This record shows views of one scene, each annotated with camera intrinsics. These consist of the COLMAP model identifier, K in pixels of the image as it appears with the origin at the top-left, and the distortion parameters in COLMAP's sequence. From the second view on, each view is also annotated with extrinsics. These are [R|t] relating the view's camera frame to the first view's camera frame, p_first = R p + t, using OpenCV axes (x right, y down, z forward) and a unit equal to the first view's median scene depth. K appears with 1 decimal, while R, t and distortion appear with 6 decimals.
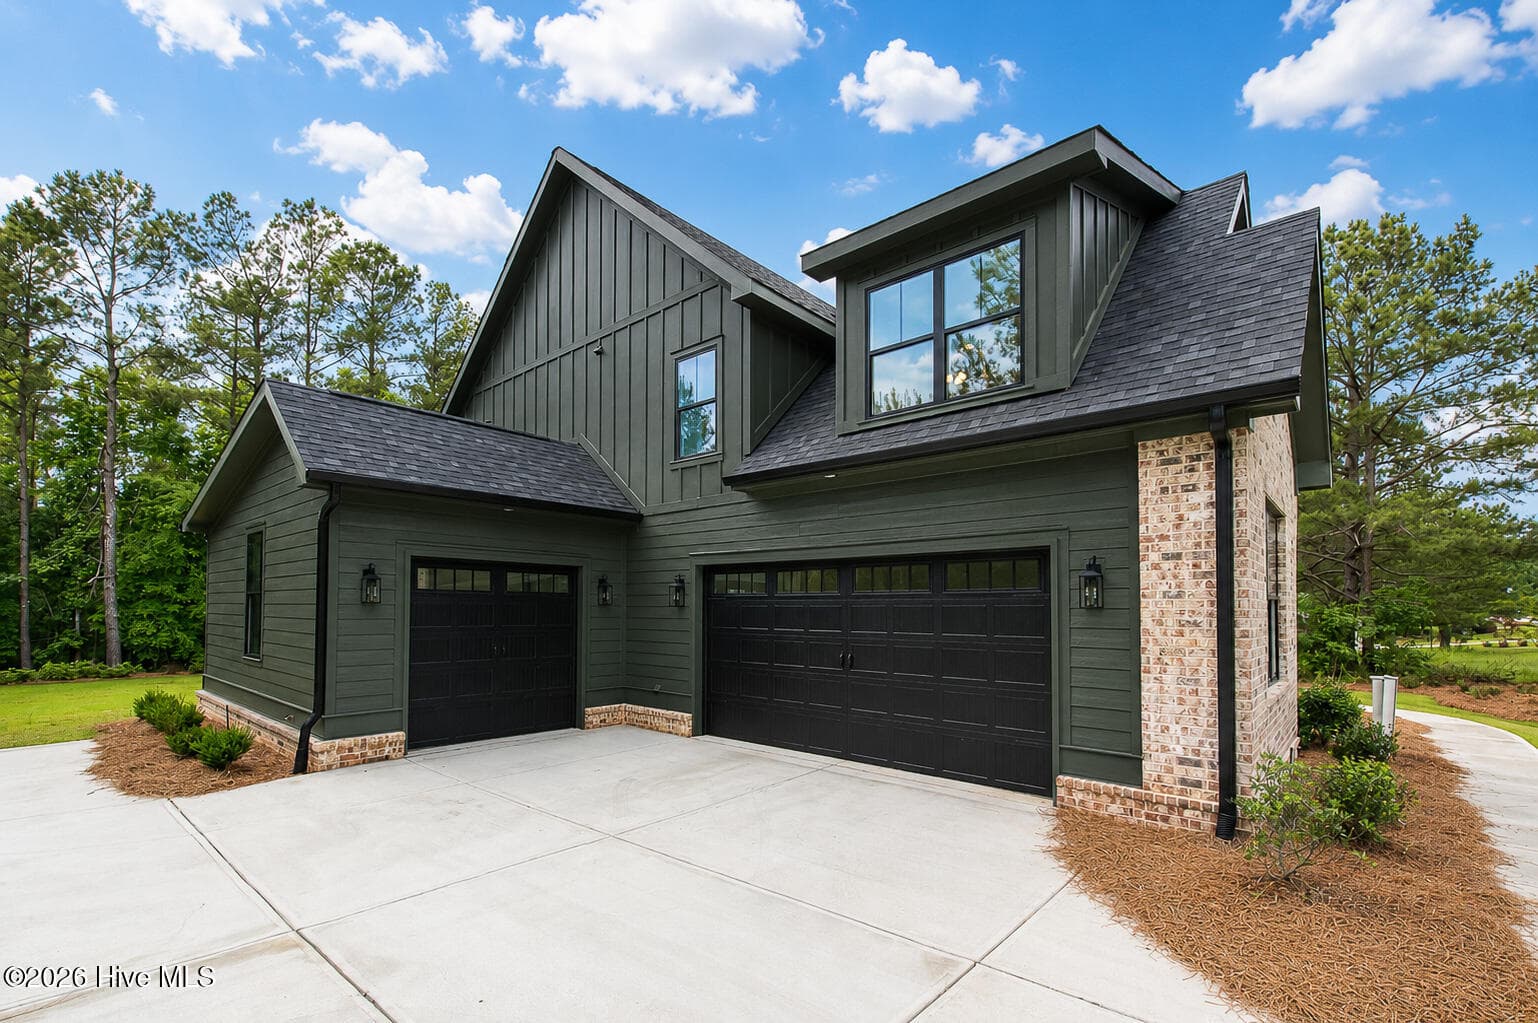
lens RADIAL K [[621.2, 0, 770.6], [0, 621.2, 573.4], [0, 0, 1]] dist [0.054351, -0.028574]
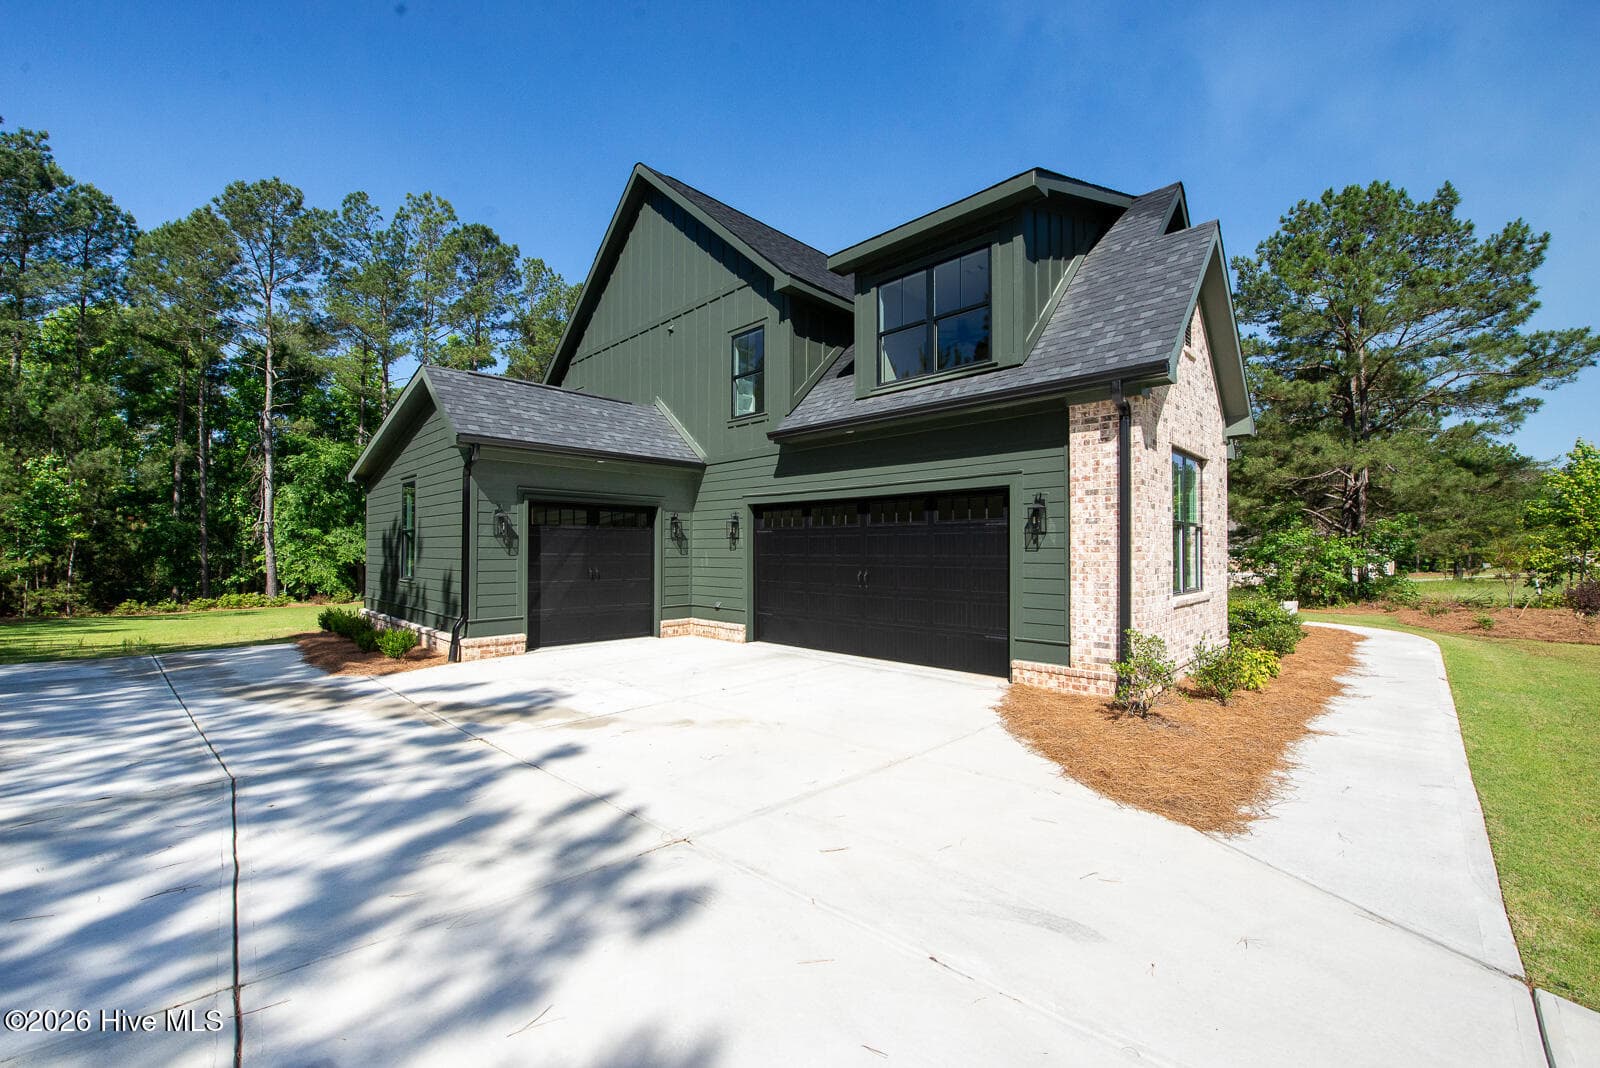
lens RADIAL K [[646.4, 0, 800.0], [0, 646.4, 534.0], [0, 0, 1]] dist [-0.000813, -0.000147]
pose [[0.996627, -0.002979, -0.082012, 0.086448], [0.004589, 0.999800, 0.019451, 0.020318], [0.081938, -0.019762, 0.996441, -0.261072]]
